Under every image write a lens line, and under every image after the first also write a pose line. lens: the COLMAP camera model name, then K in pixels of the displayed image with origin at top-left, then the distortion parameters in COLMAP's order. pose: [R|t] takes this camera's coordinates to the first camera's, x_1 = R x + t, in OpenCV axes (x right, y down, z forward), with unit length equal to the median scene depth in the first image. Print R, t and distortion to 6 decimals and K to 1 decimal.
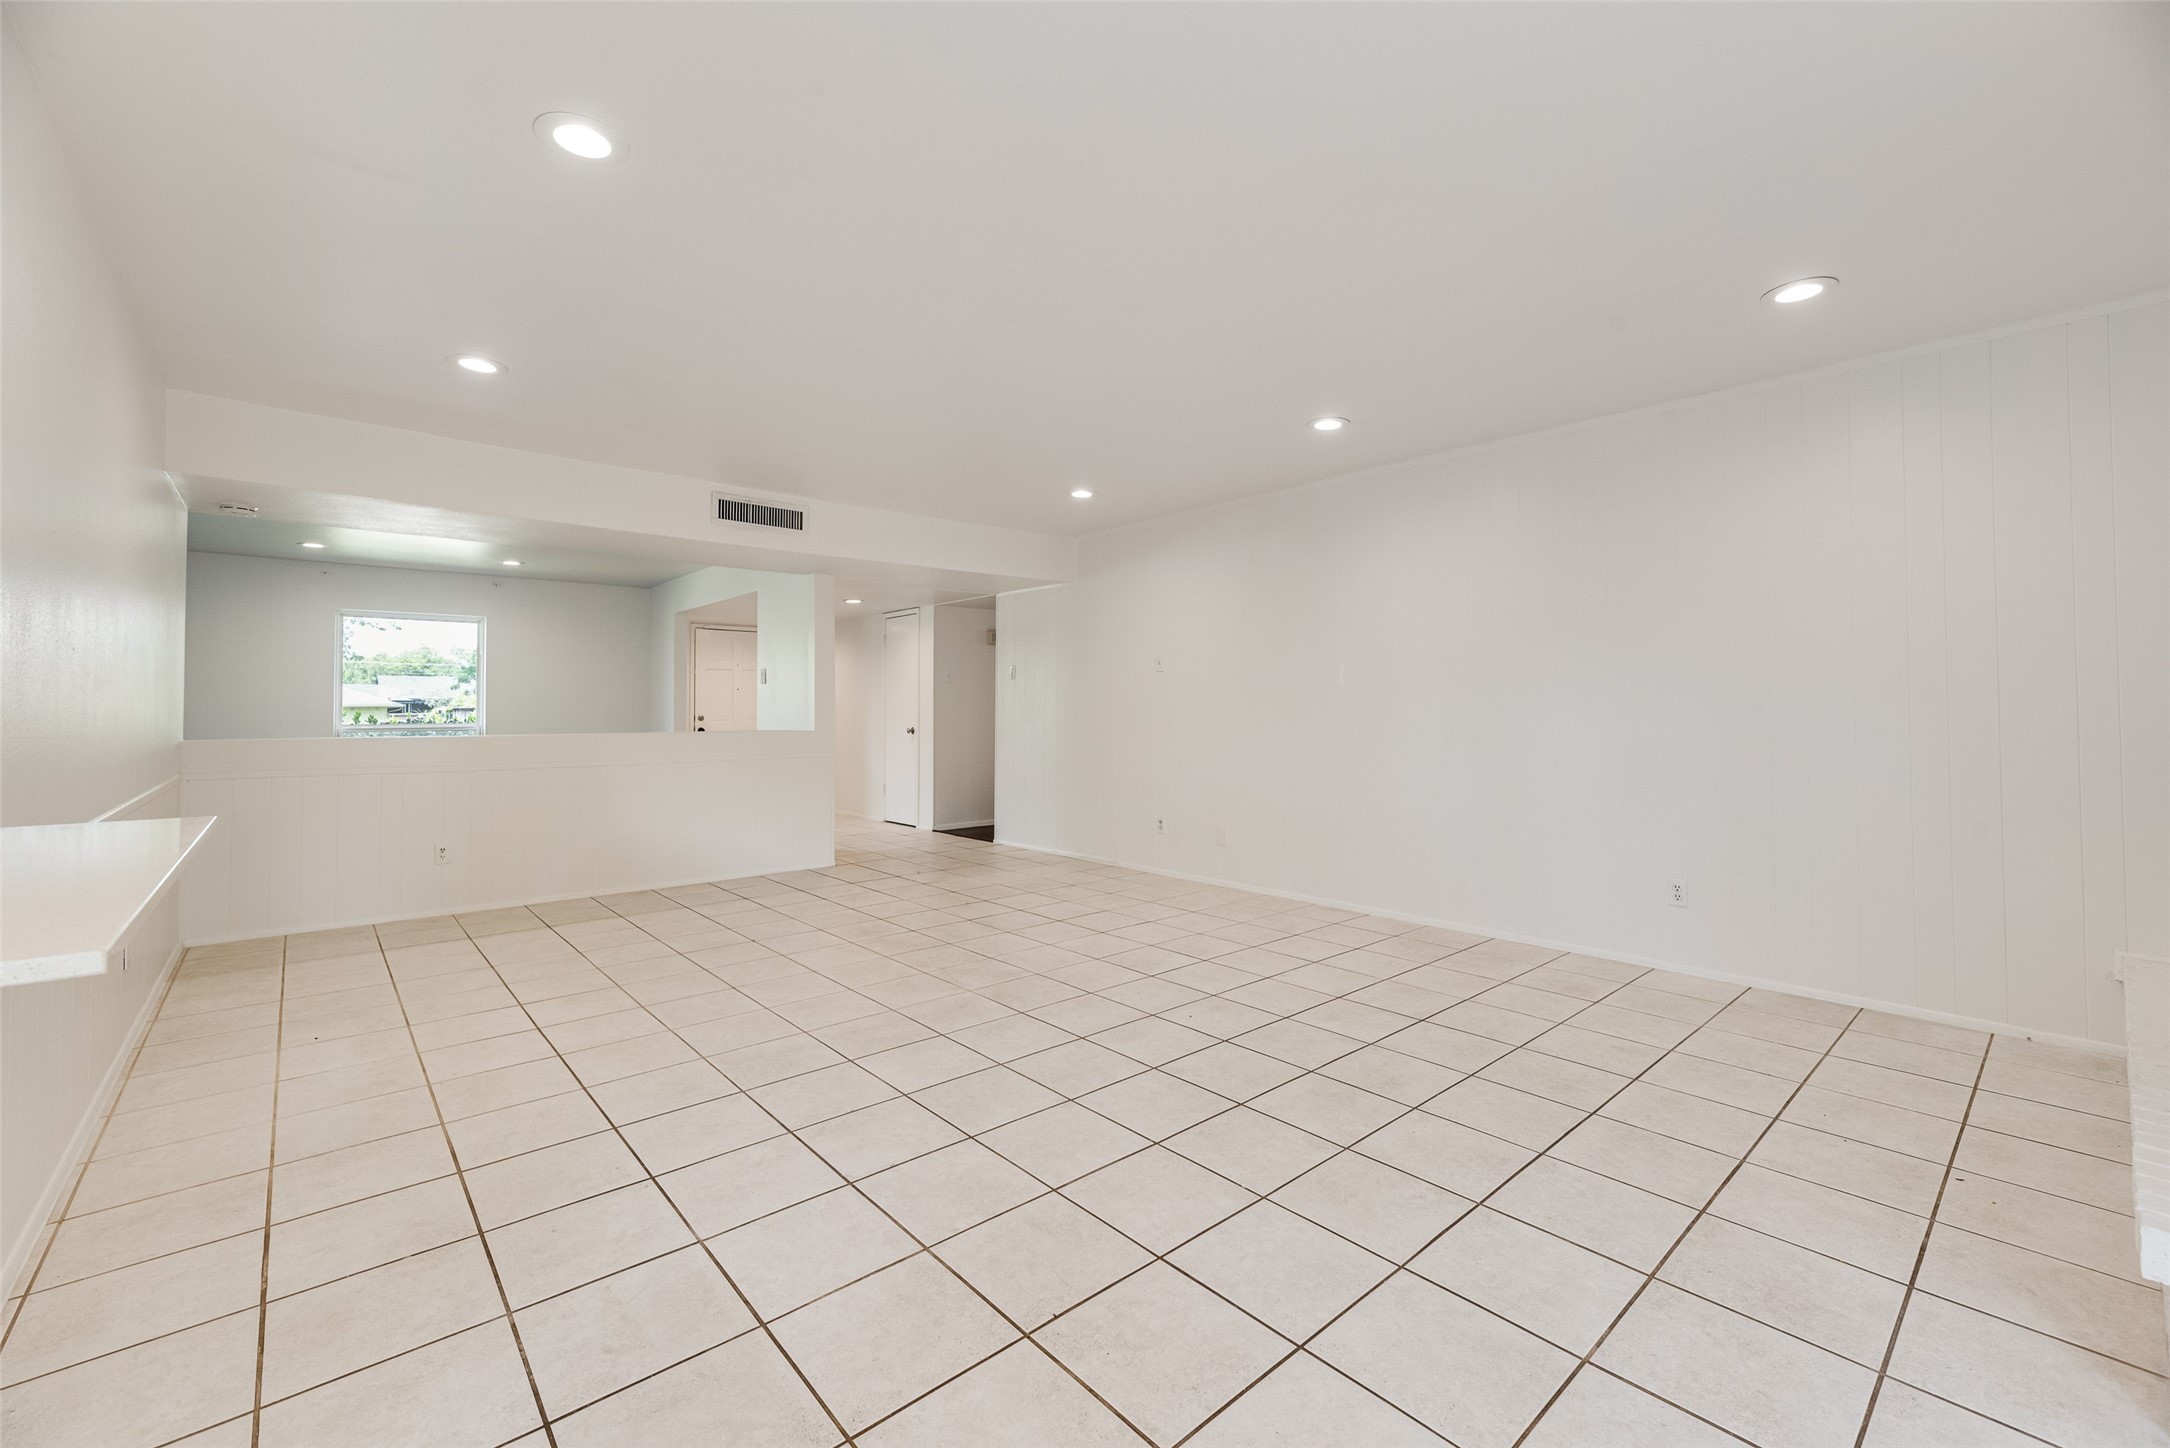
lens RADIAL K [[894.2, 0, 1082.1], [0, 894.2, 687.5], [0, 0, 1]] dist [0.001539, 0.000445]
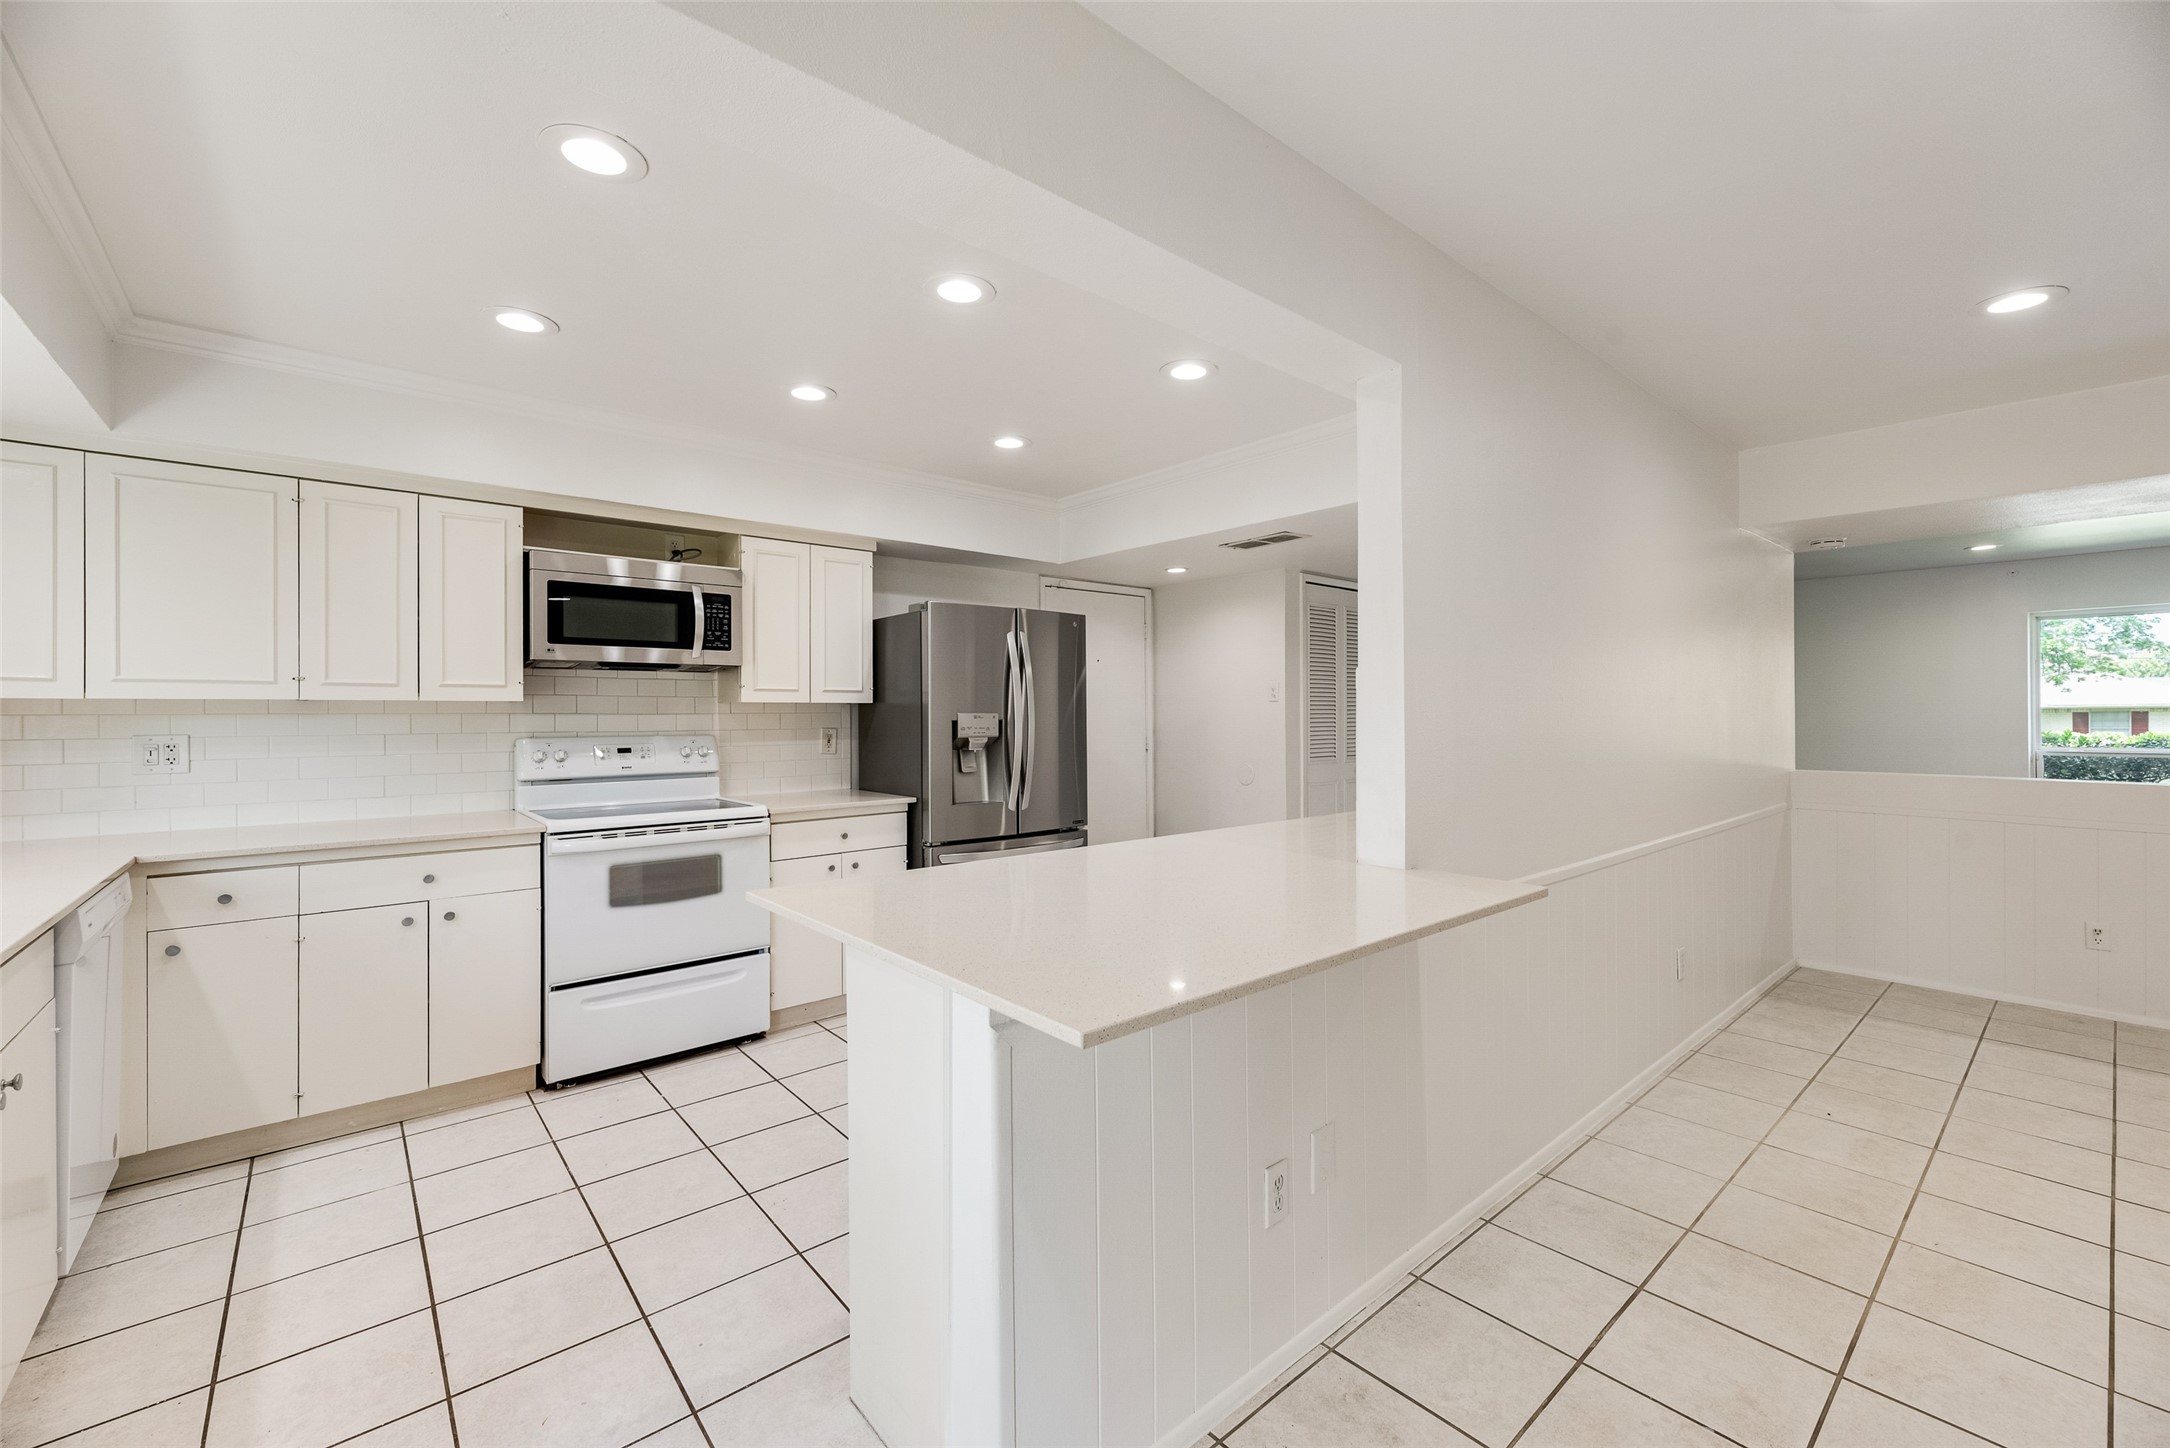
lens RADIAL K [[878.8, 0, 1091.8], [0, 878.8, 714.8], [0, 0, 1]] dist [0.001362, -0.000241]
pose [[-0.011571, 0.003818, -0.999926, 0.054565], [0.031305, 0.999504, 0.003454, -0.041221], [0.999443, -0.031263, -0.011685, 0.208984]]
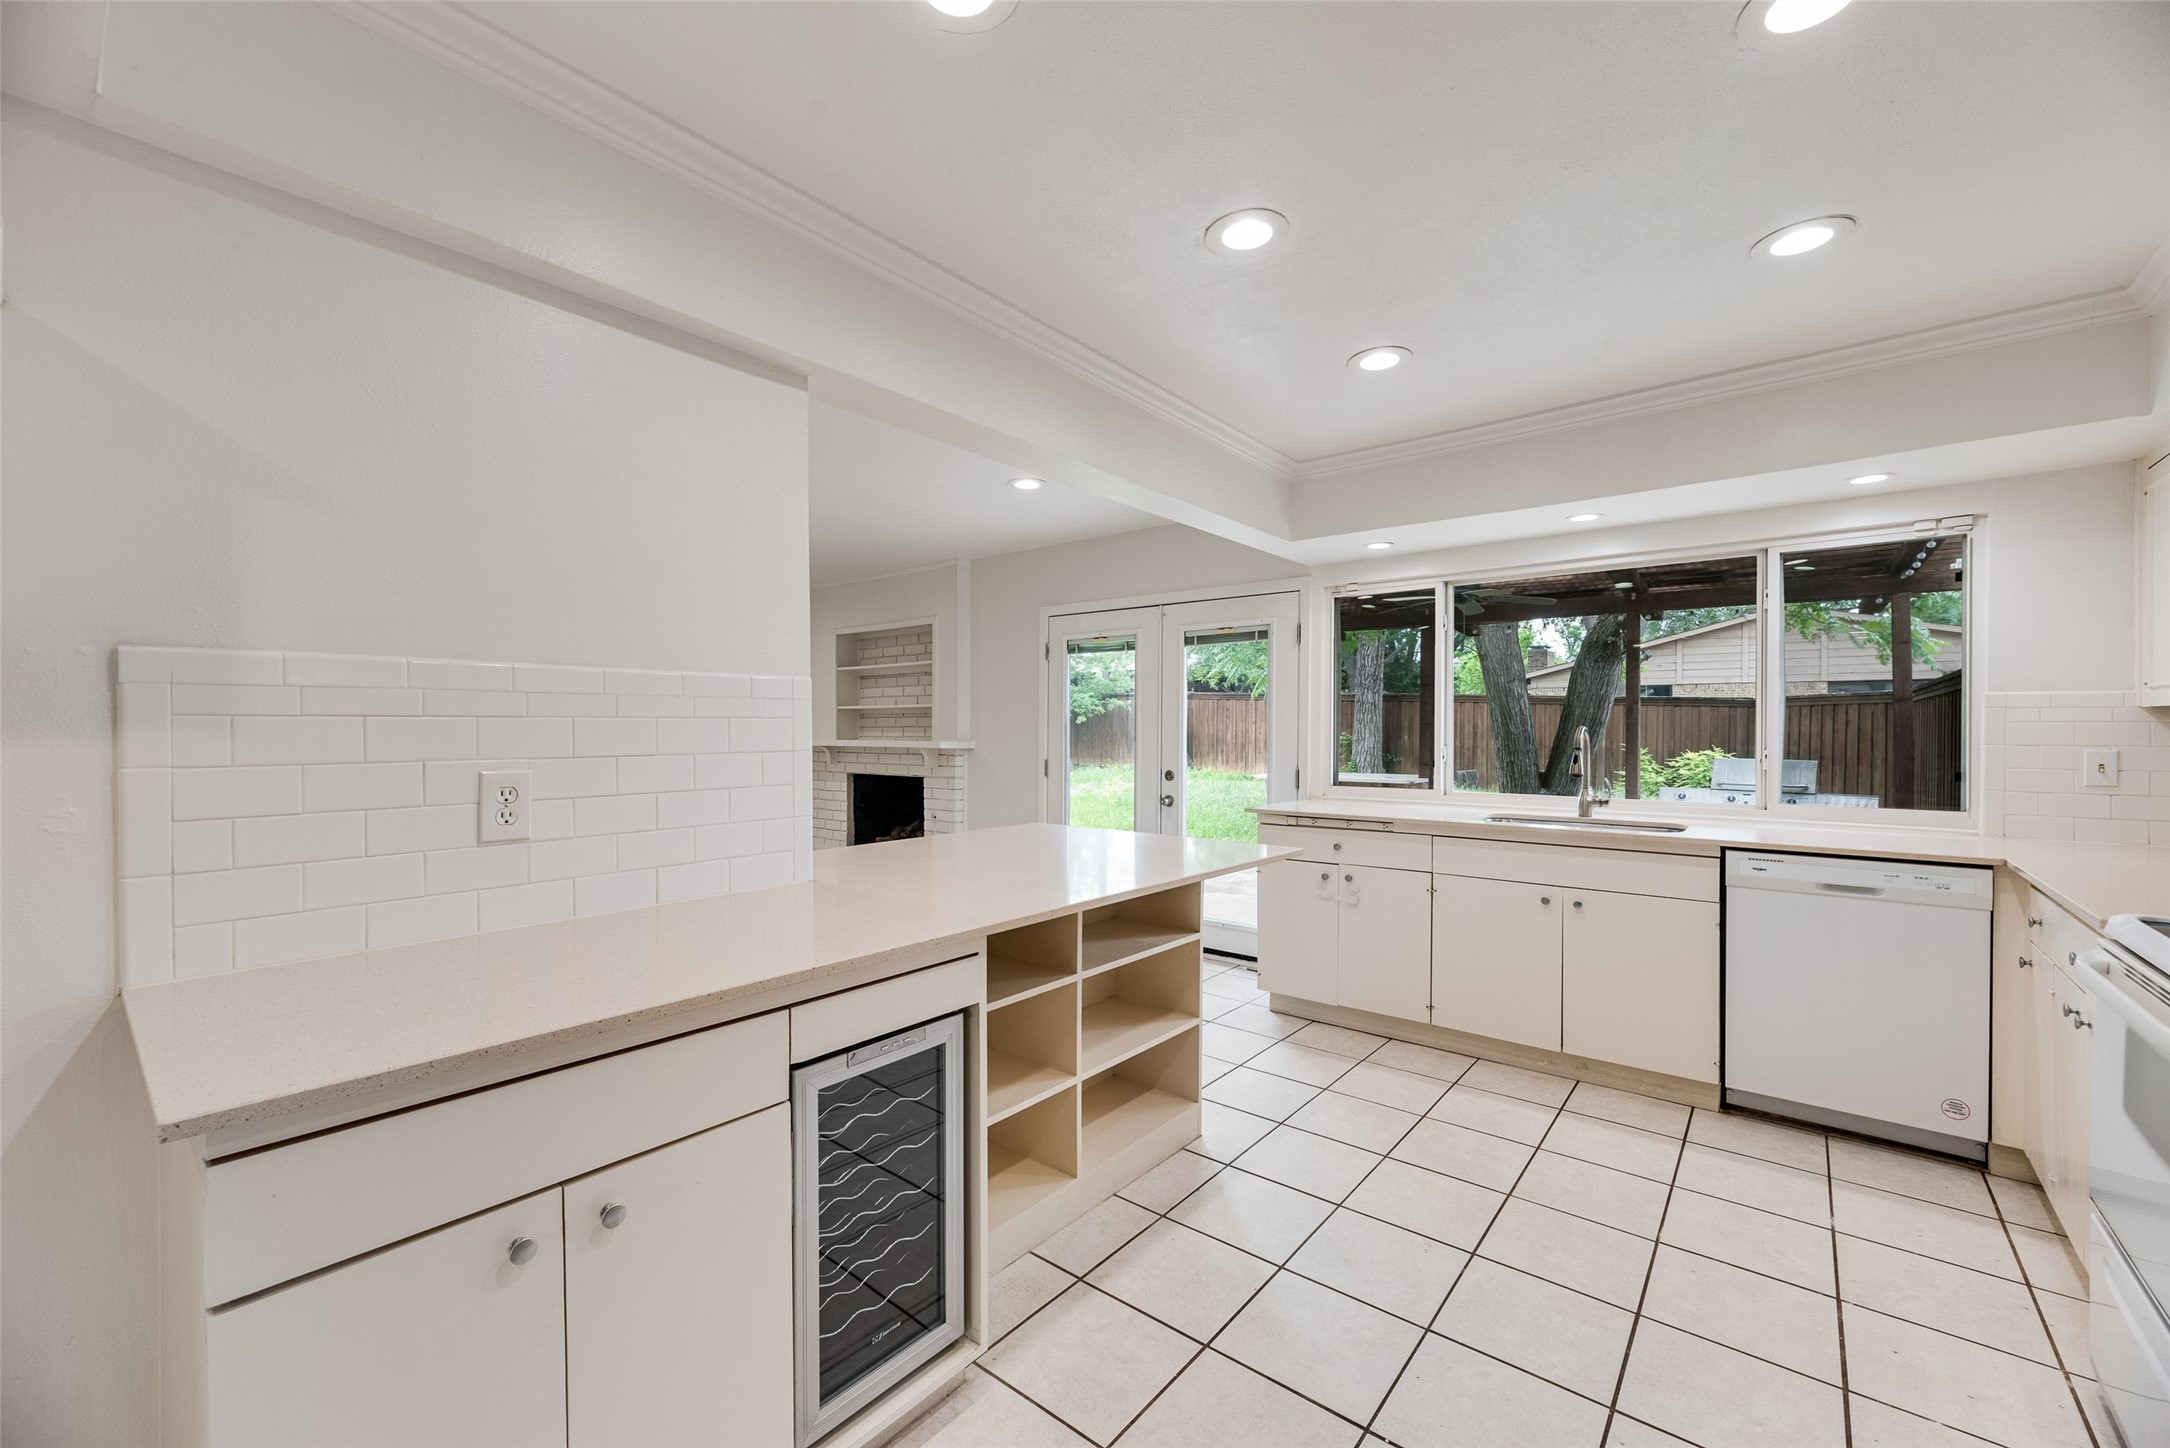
lens RADIAL K [[869.9, 0, 1087.3], [0, 869.9, 736.2], [0, 0, 1]] dist [0.002222, 0.000266]
pose [[-0.160765, -0.009303, 0.986949, -1.103271], [-0.026163, 0.999644, 0.005161, -0.036138], [-0.986646, -0.024992, -0.160951, 0.293449]]
